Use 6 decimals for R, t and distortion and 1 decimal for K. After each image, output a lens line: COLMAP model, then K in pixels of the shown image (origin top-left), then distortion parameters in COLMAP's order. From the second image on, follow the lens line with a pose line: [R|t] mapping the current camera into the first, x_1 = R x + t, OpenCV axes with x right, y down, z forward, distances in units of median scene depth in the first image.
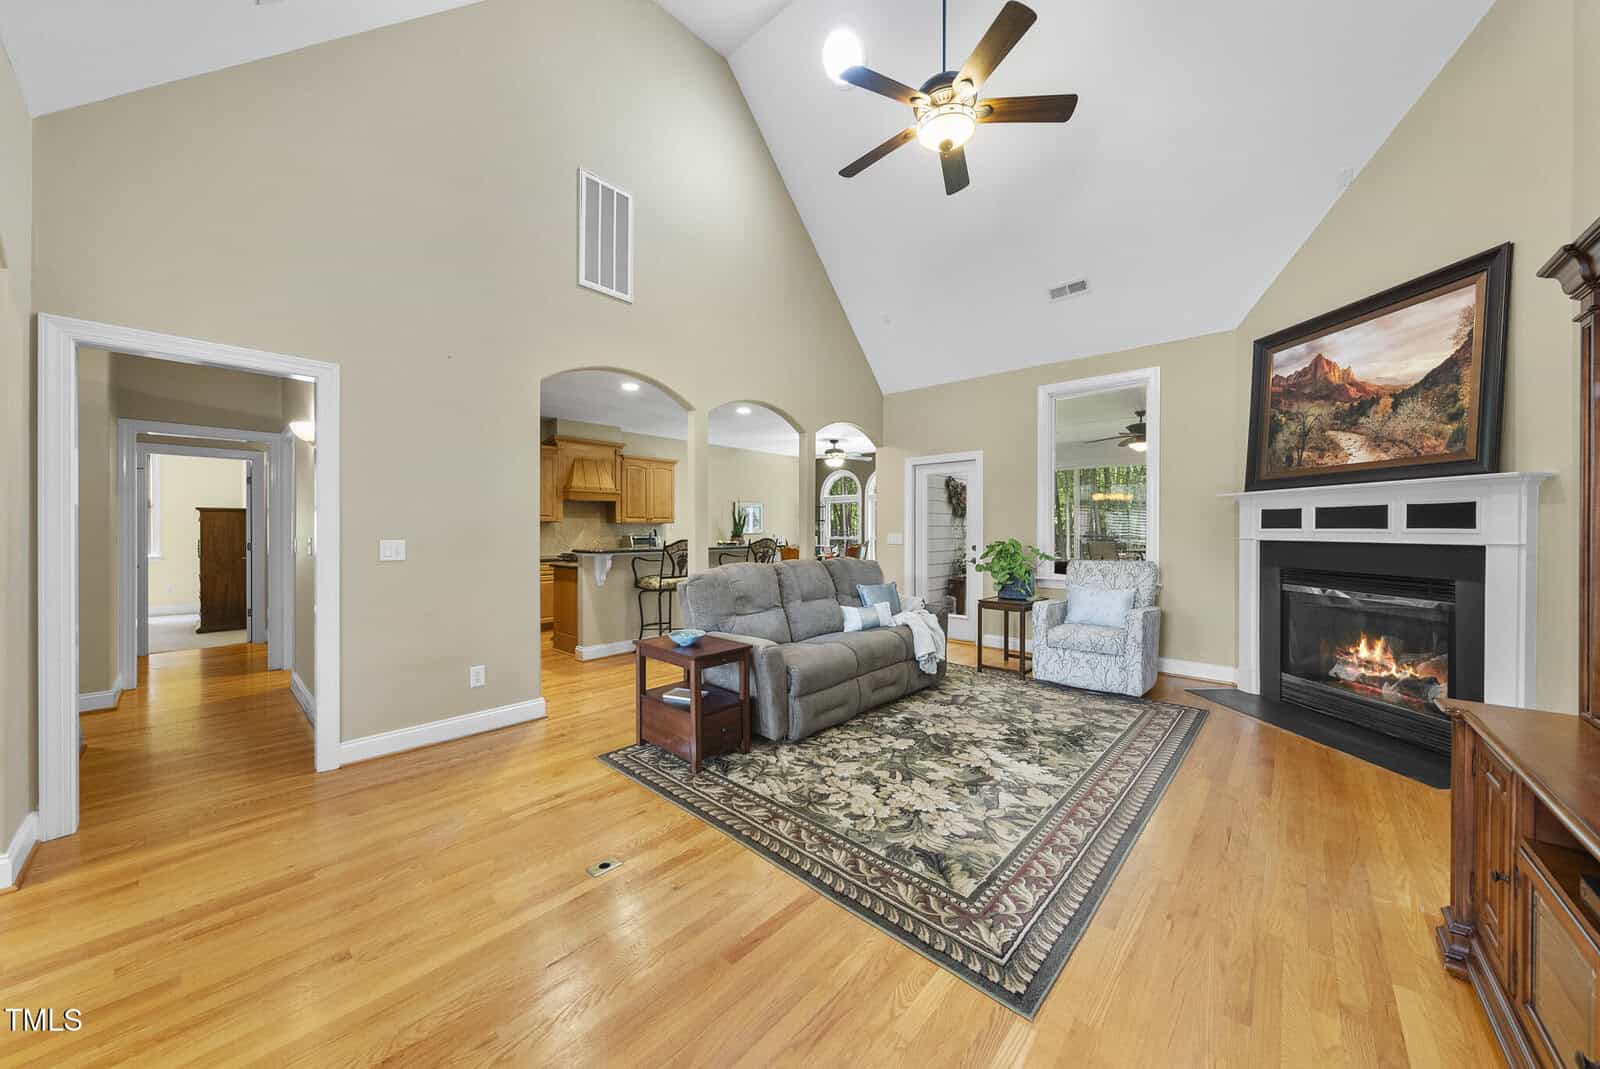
lens RADIAL K [[548.5, 0, 806.4], [0, 548.5, 531.7], [0, 0, 1]] dist [-0.000759, 0.000354]
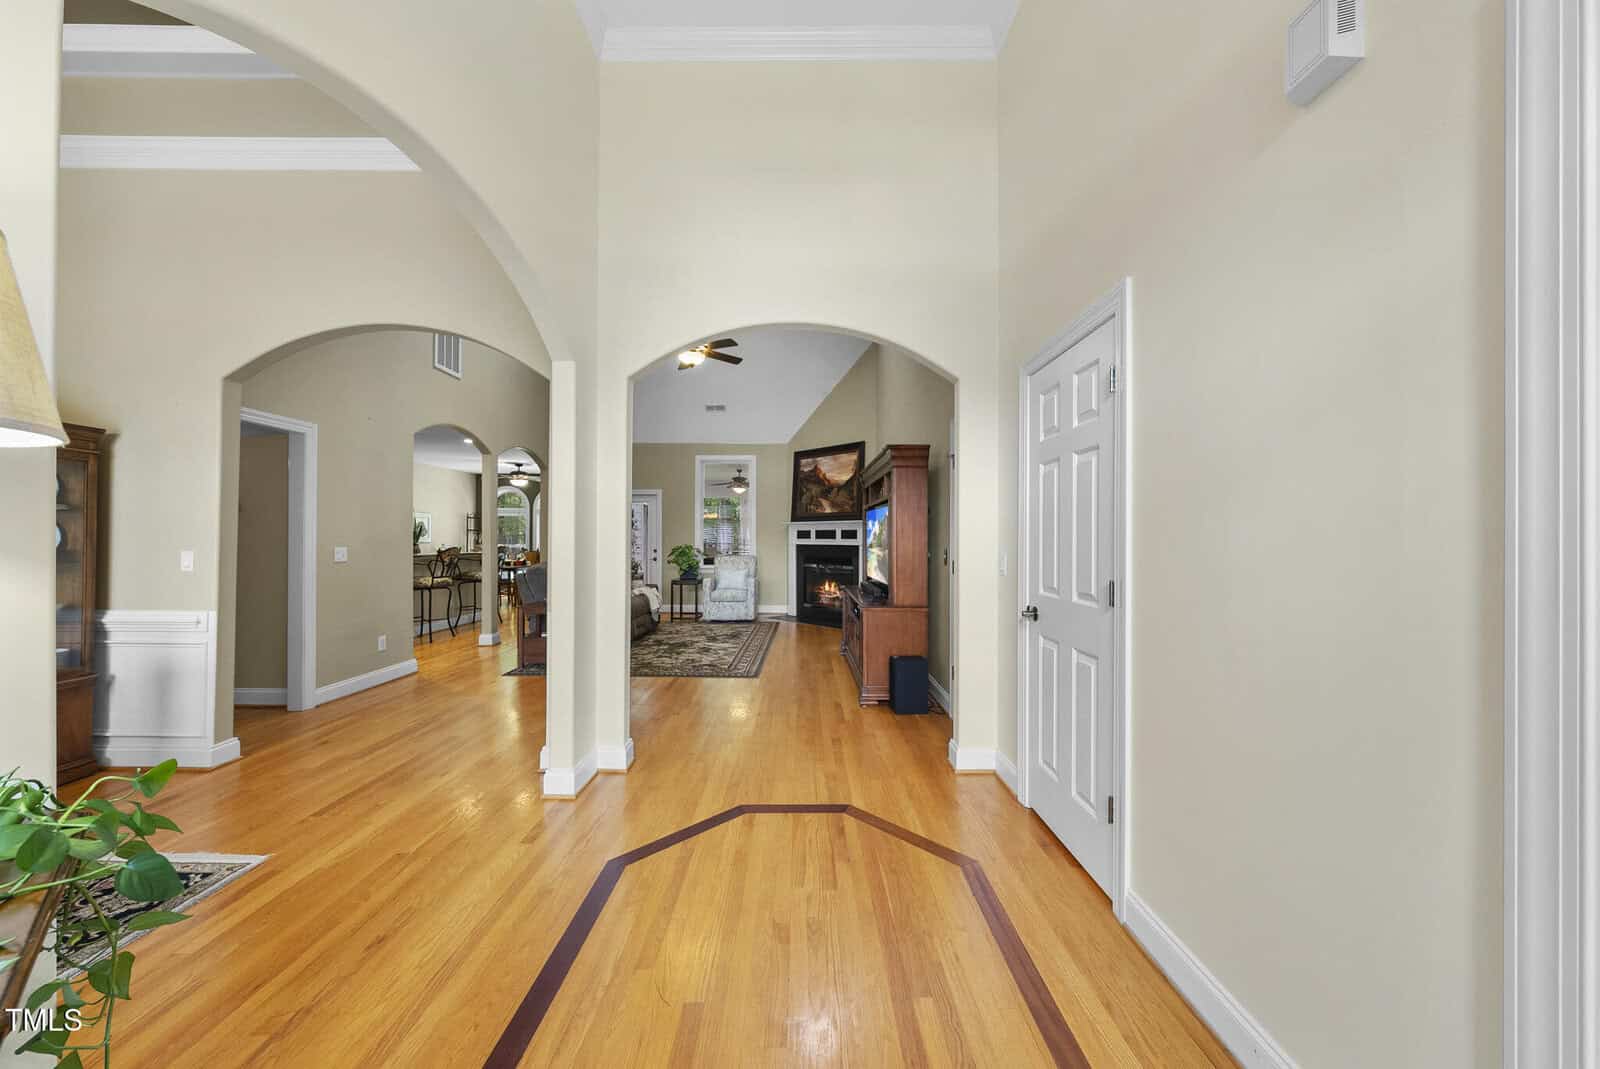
lens RADIAL K [[548.5, 0, 802.6], [0, 548.5, 538.7], [0, 0, 1]] dist [-0.000759, 0.000354]
pose [[0.746625, 0.000340, 0.665245, -0.726499], [0.001327, 0.999997, -0.002000, -0.002624], [-0.665244, 0.002376, 0.746622, -0.773657]]
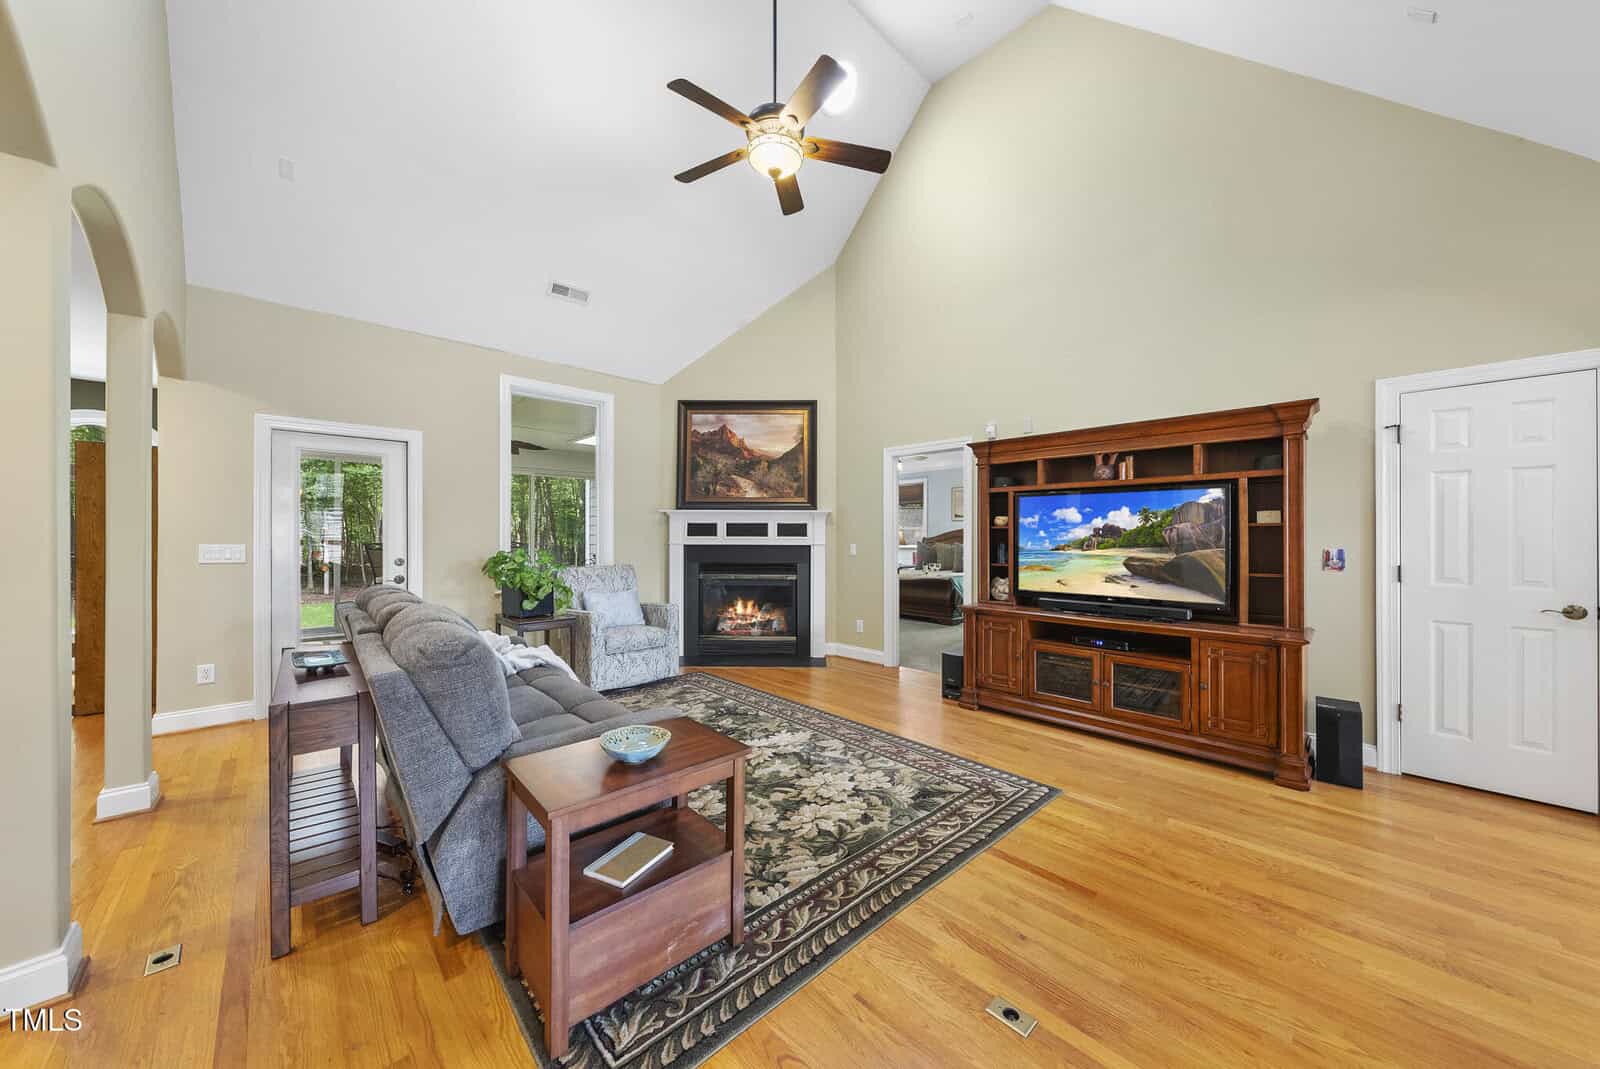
lens RADIAL K [[548.5, 0, 795.3], [0, 548.5, 536.4], [0, 0, 1]] dist [-0.000759, 0.000354]
pose [[0.084678, -0.000466, 0.996408, -0.651973], [0.002749, 0.999996, 0.000234, -0.005875], [-0.996405, 0.002719, 0.084679, 0.722216]]
